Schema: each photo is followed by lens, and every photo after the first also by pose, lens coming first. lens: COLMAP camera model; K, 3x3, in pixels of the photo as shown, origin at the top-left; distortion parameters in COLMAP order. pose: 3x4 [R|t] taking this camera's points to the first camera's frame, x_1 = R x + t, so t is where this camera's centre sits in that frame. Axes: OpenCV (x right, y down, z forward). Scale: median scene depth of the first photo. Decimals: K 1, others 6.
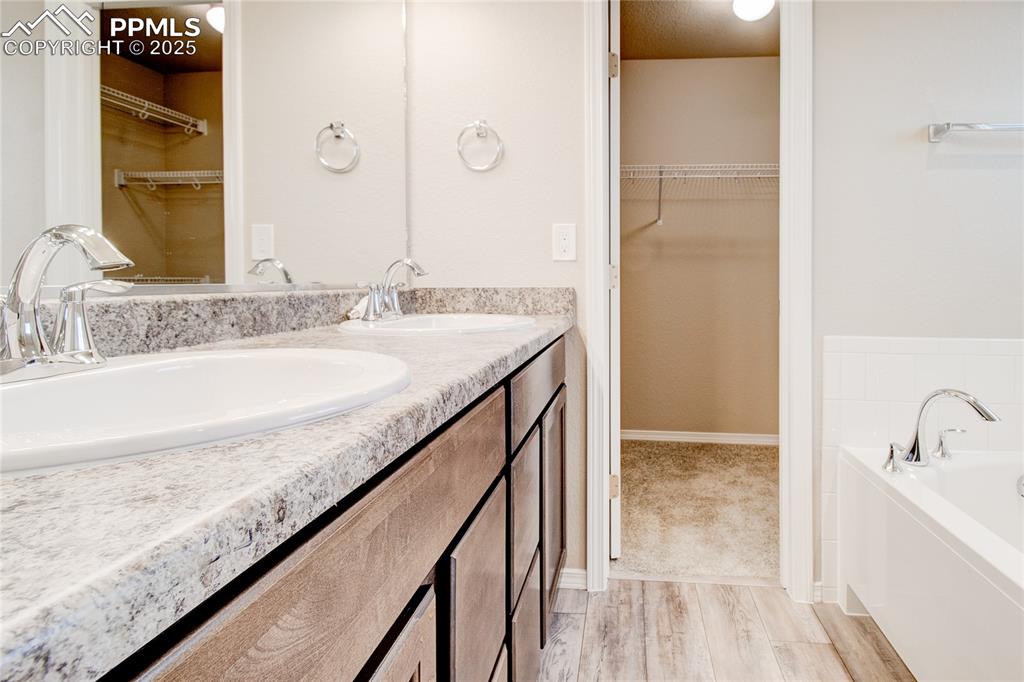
lens RADIAL K [[538.5, 0, 512.0], [0, 538.5, 335.8], [0, 0, 1]] dist [0.000469, -0.001698]
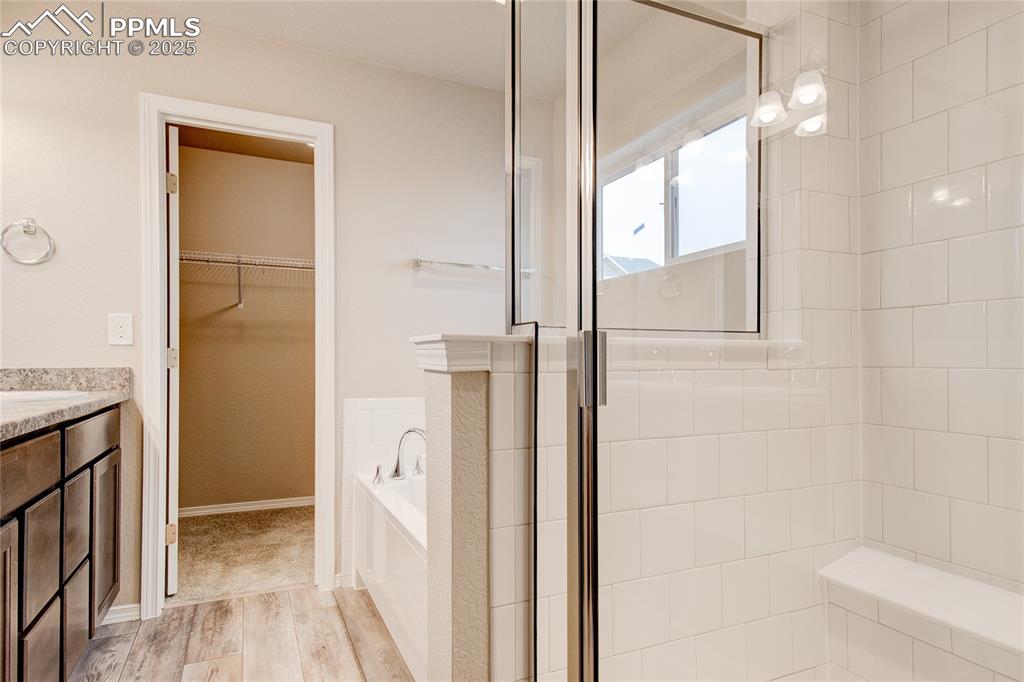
lens RADIAL K [[578.7, 0, 509.7], [0, 578.7, 348.7], [0, 0, 1]] dist [0.040086, -0.017310]
pose [[0.793355, 0.007912, 0.608707, -0.010105], [0.065546, 0.992992, -0.098336, 0.052784], [-0.605220, 0.117914, 0.787277, -0.543486]]
